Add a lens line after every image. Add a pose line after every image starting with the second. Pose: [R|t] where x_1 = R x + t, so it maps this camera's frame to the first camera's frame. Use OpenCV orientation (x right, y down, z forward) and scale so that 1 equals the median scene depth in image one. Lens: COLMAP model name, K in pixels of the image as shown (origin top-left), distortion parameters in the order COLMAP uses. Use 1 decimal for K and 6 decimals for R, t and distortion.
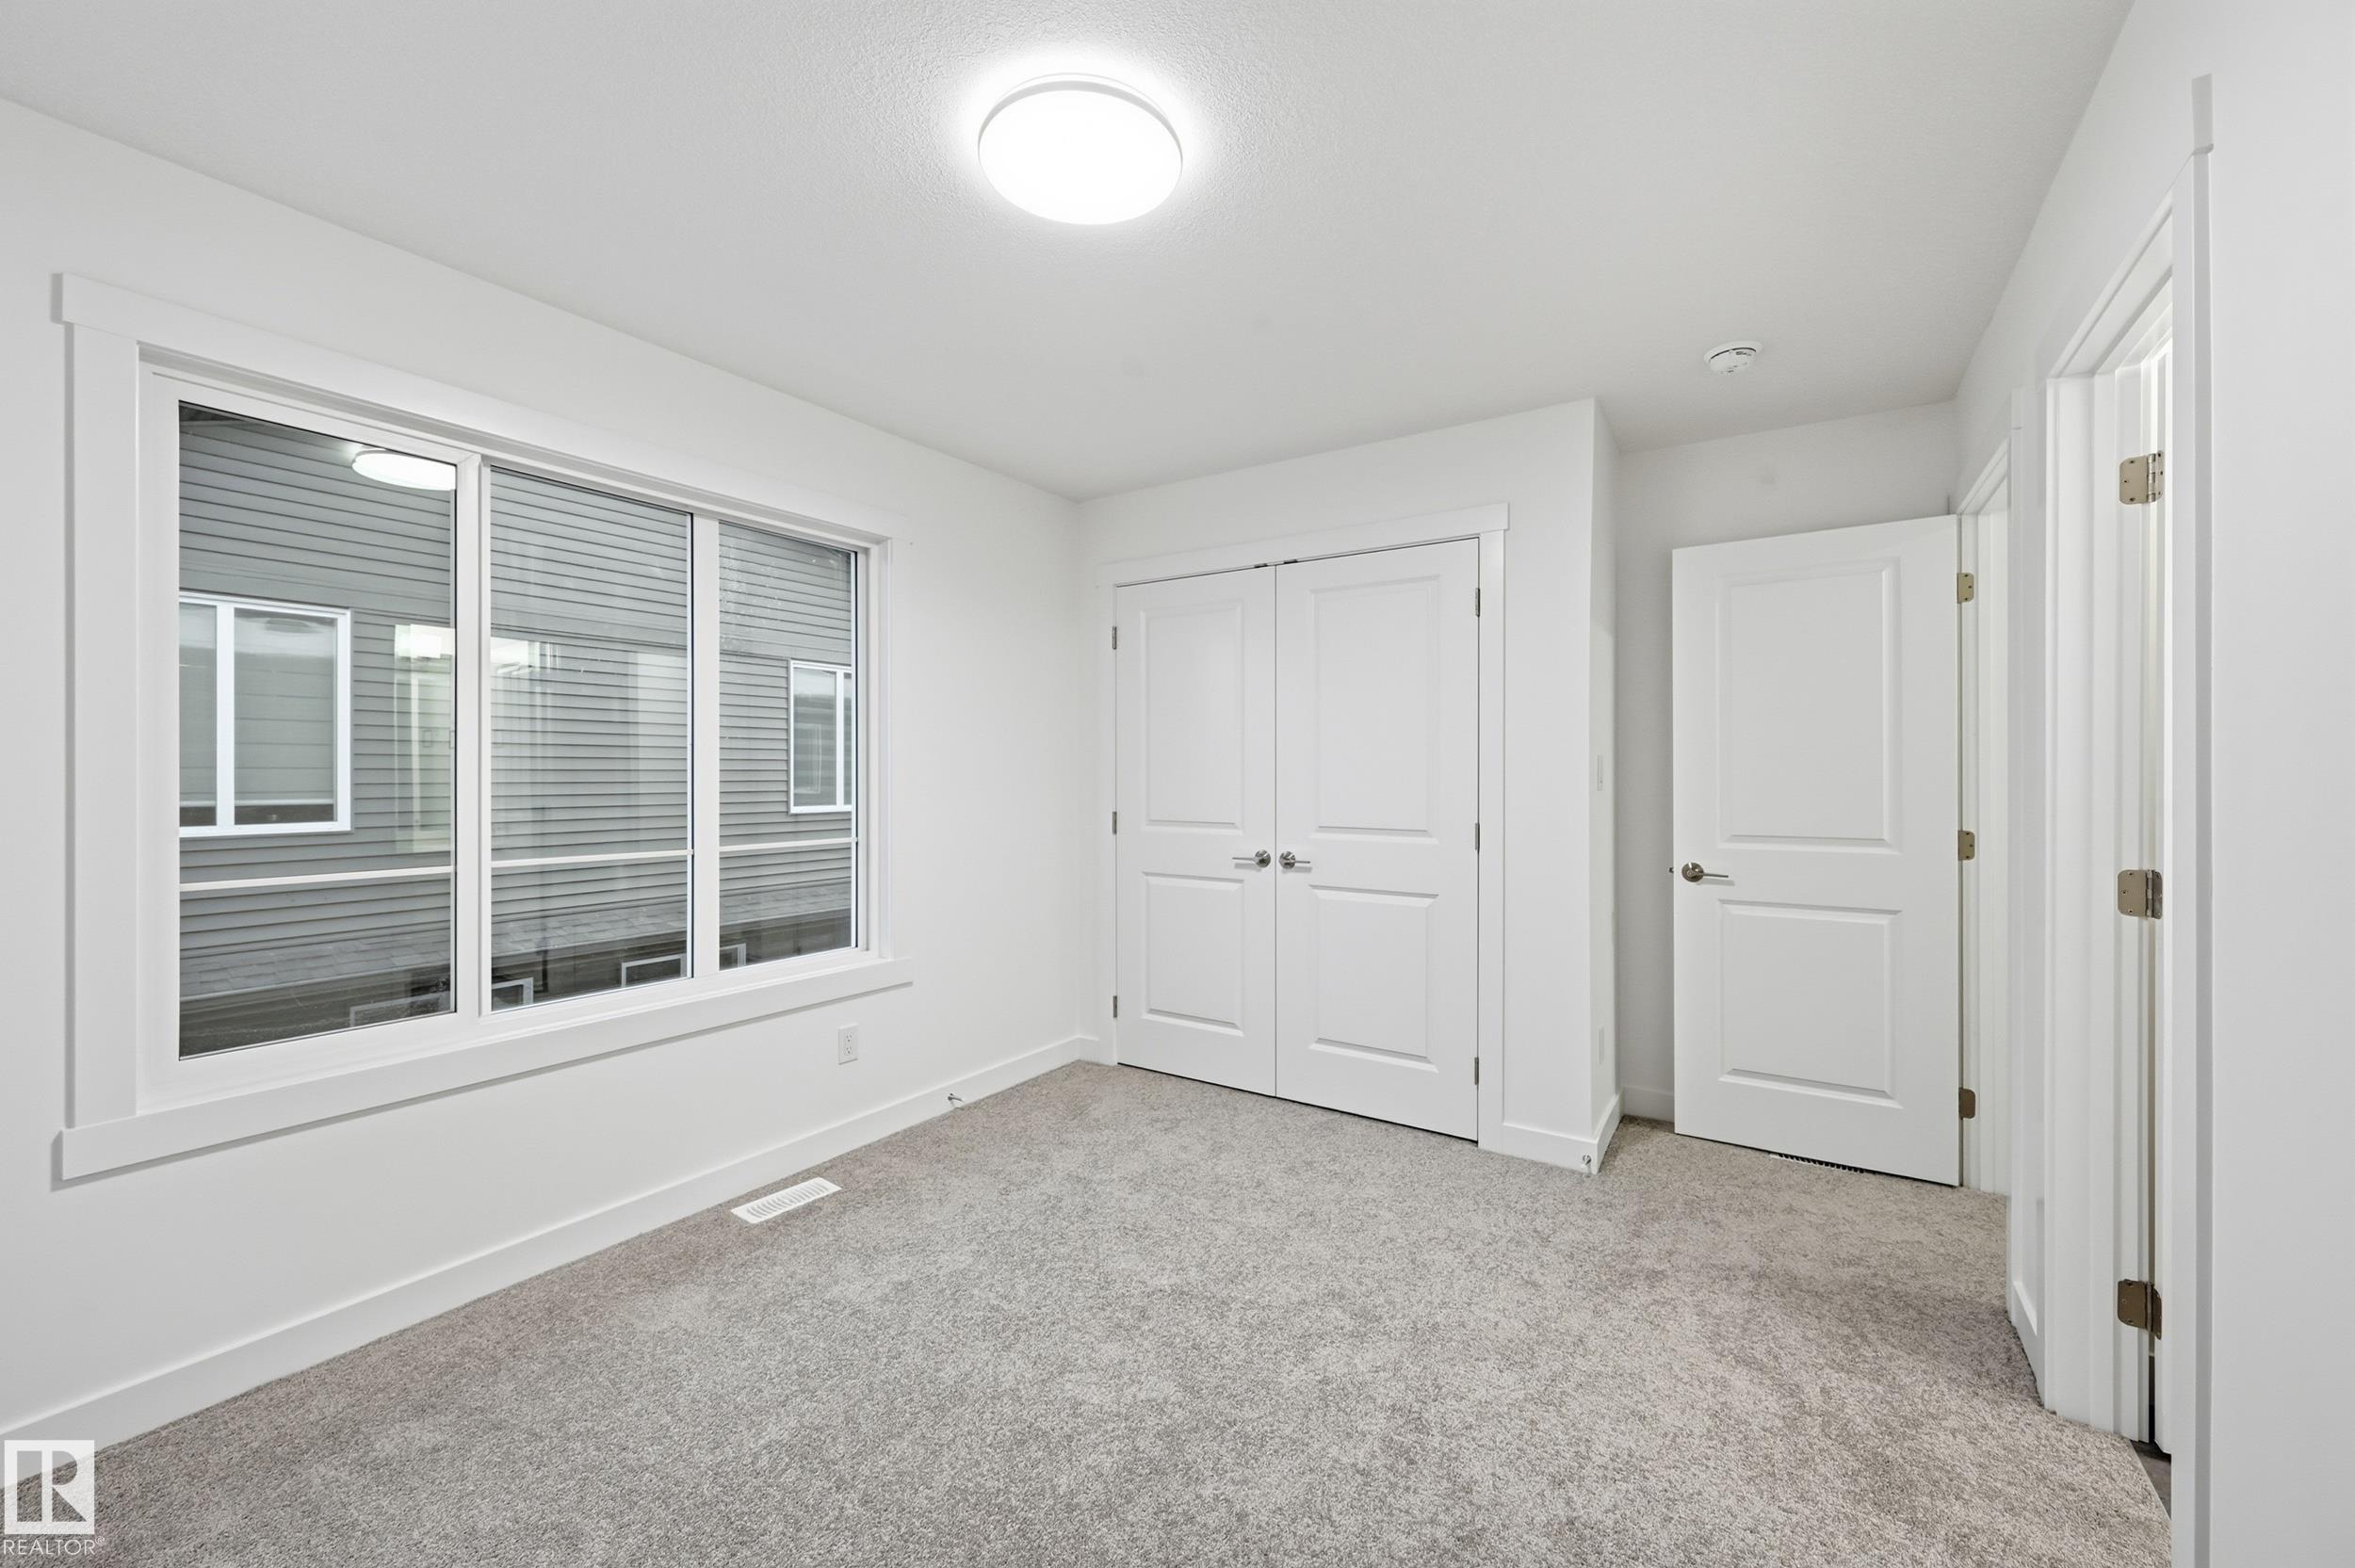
lens RADIAL K [[942.4, 0, 1195.1], [0, 942.4, 768.1], [0, 0, 1]] dist [0.000958, 0.000128]
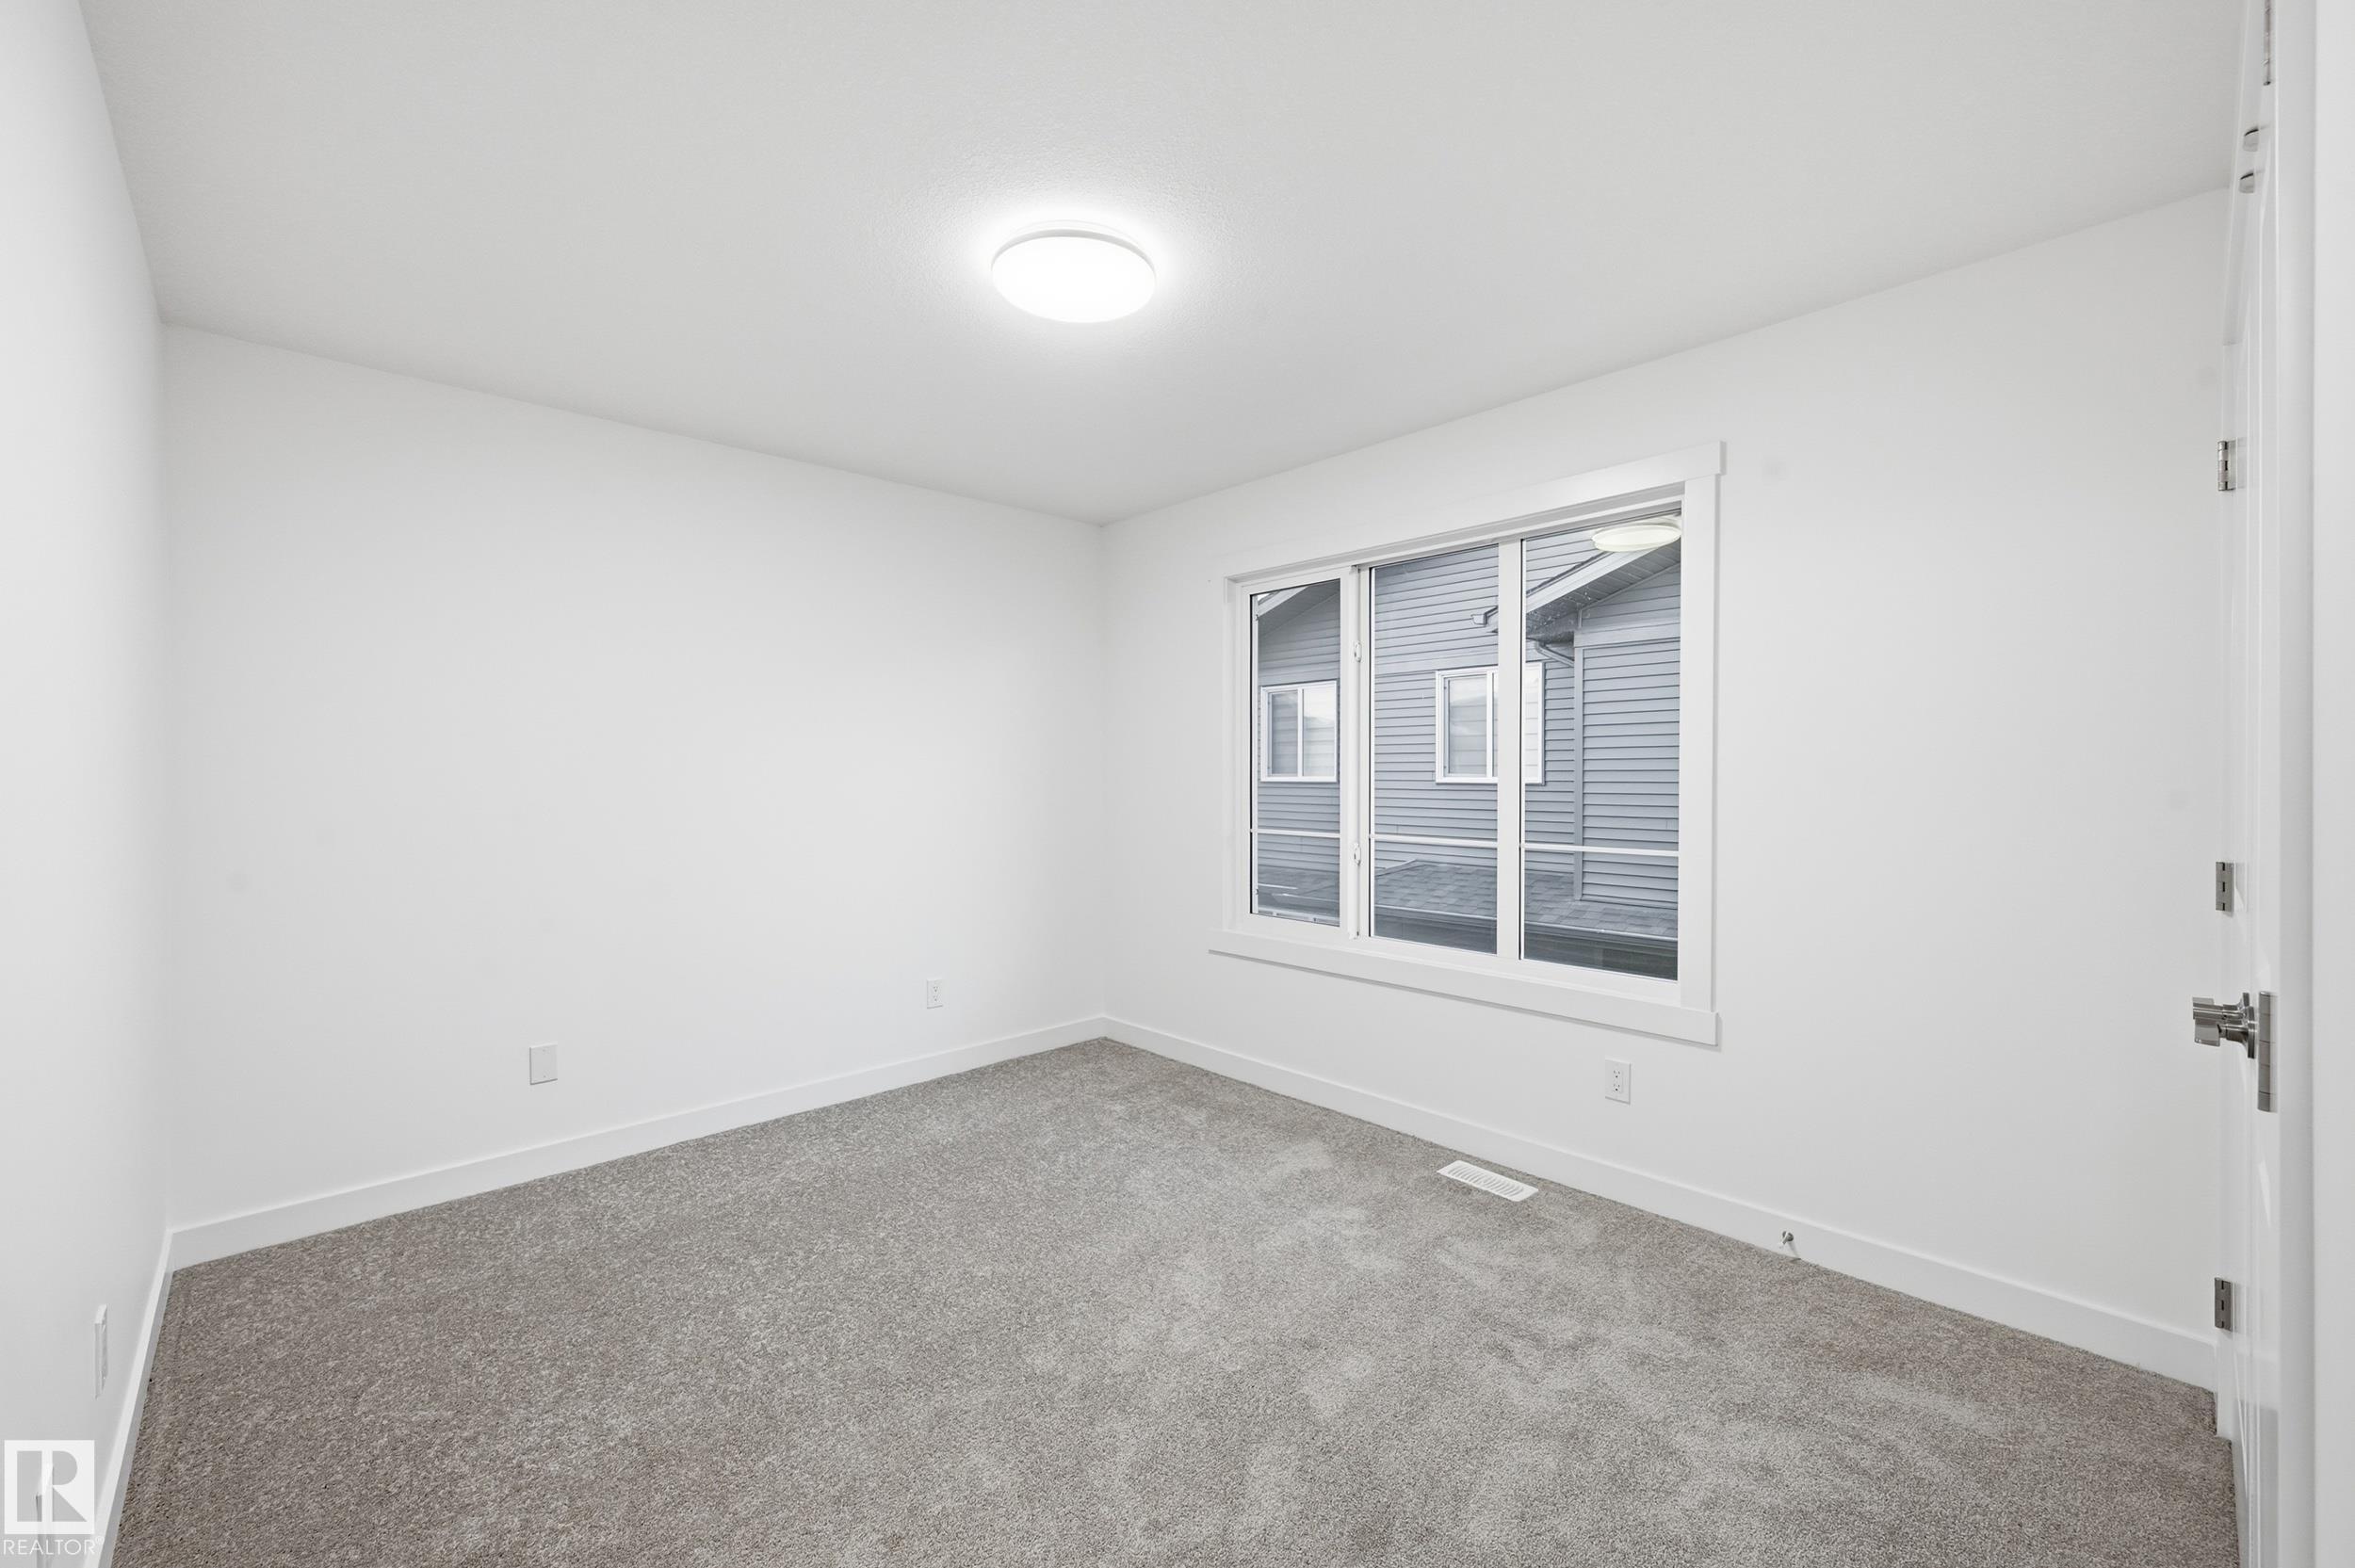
lens RADIAL K [[942.4, 0, 1172.1], [0, 942.4, 789.7], [0, 0, 1]] dist [0.000958, 0.000128]
pose [[-0.234135, 0.017102, -0.972054, 0.649706], [0.000051, 0.999845, 0.017578, 0.002461], [0.972204, 0.004066, -0.234100, 0.878840]]
